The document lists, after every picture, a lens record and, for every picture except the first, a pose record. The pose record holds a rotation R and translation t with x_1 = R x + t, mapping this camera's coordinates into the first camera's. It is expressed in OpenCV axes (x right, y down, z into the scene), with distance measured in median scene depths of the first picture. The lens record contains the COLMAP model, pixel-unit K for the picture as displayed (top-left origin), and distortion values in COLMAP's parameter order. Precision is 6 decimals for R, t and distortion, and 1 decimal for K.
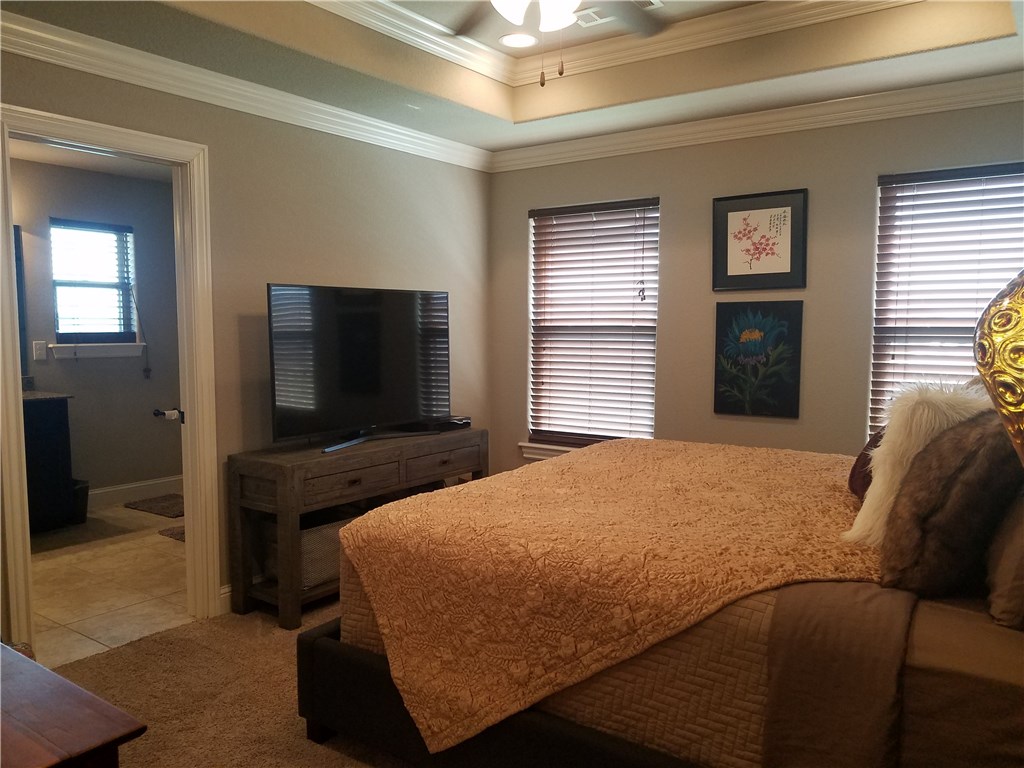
lens RADIAL K [[801.6, 0, 518.9], [0, 801.6, 393.9], [0, 0, 1]] dist [0.064390, -0.072464]
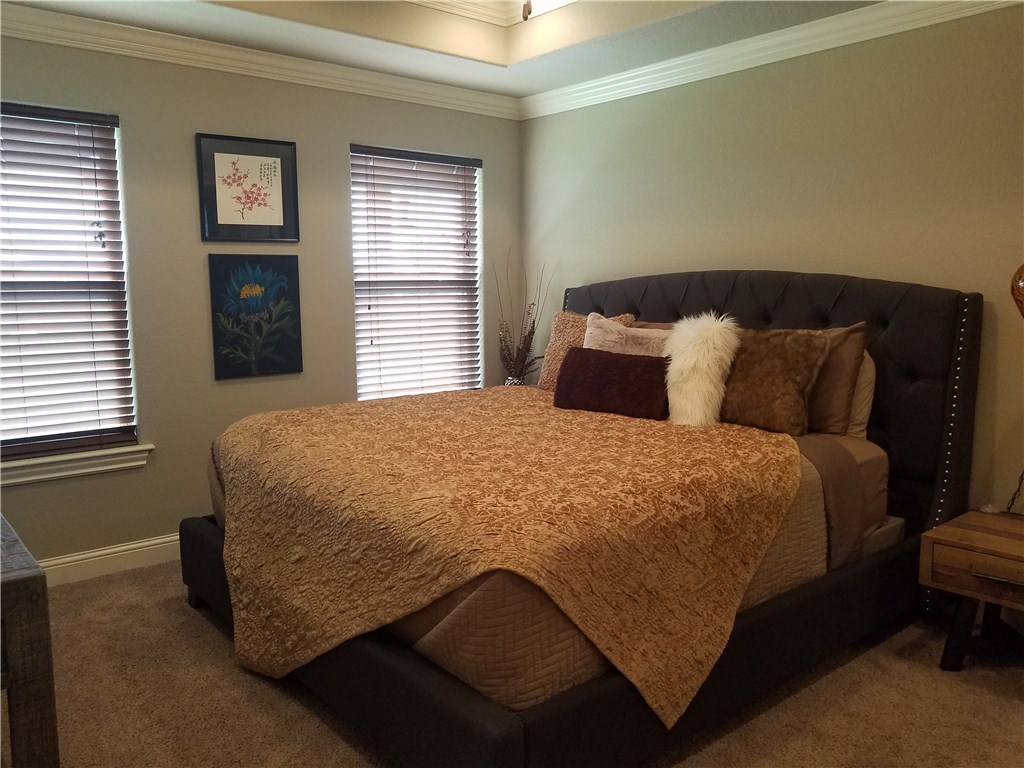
lens RADIAL K [[801.6, 0, 517.0], [0, 801.6, 382.9], [0, 0, 1]] dist [0.064390, -0.072464]
pose [[0.259690, -0.130521, 0.956831, -0.546155], [0.091576, 0.989687, 0.110148, -0.042080], [-0.961340, 0.059018, 0.268964, 0.461360]]
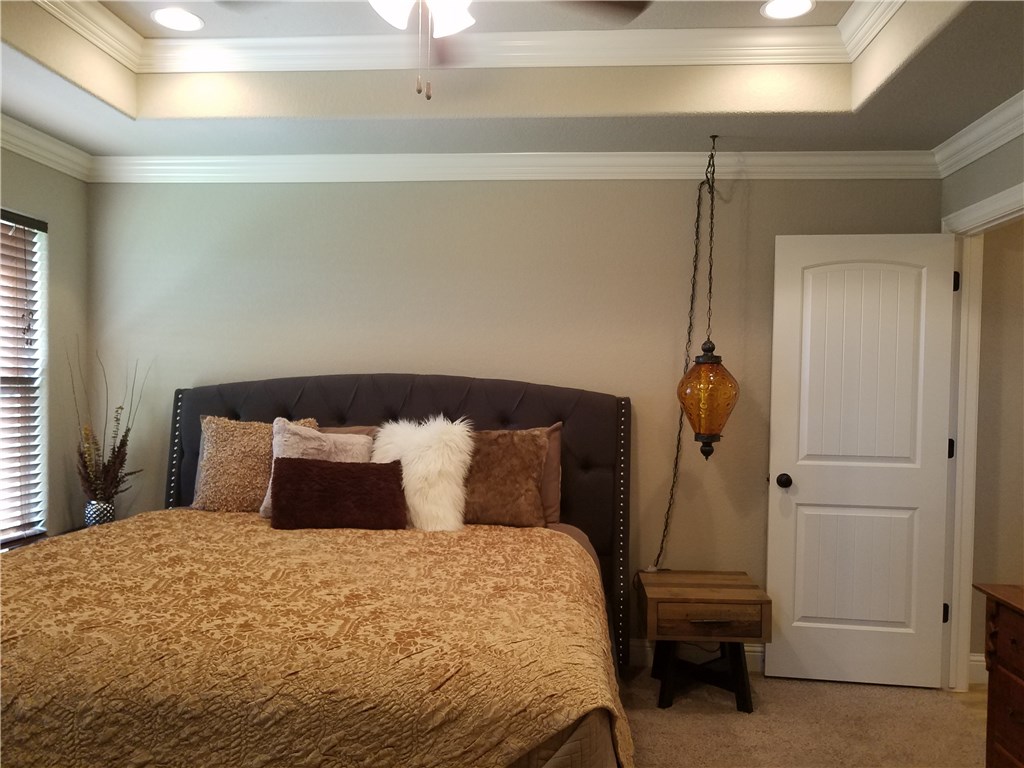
lens RADIAL K [[801.6, 0, 512.1], [0, 801.6, 410.9], [0, 0, 1]] dist [0.064390, -0.072464]
pose [[-0.499544, -0.043957, 0.865172, -0.455404], [0.061116, 0.994435, 0.085813, -0.073895], [-0.864130, 0.095743, -0.494078, 0.807609]]
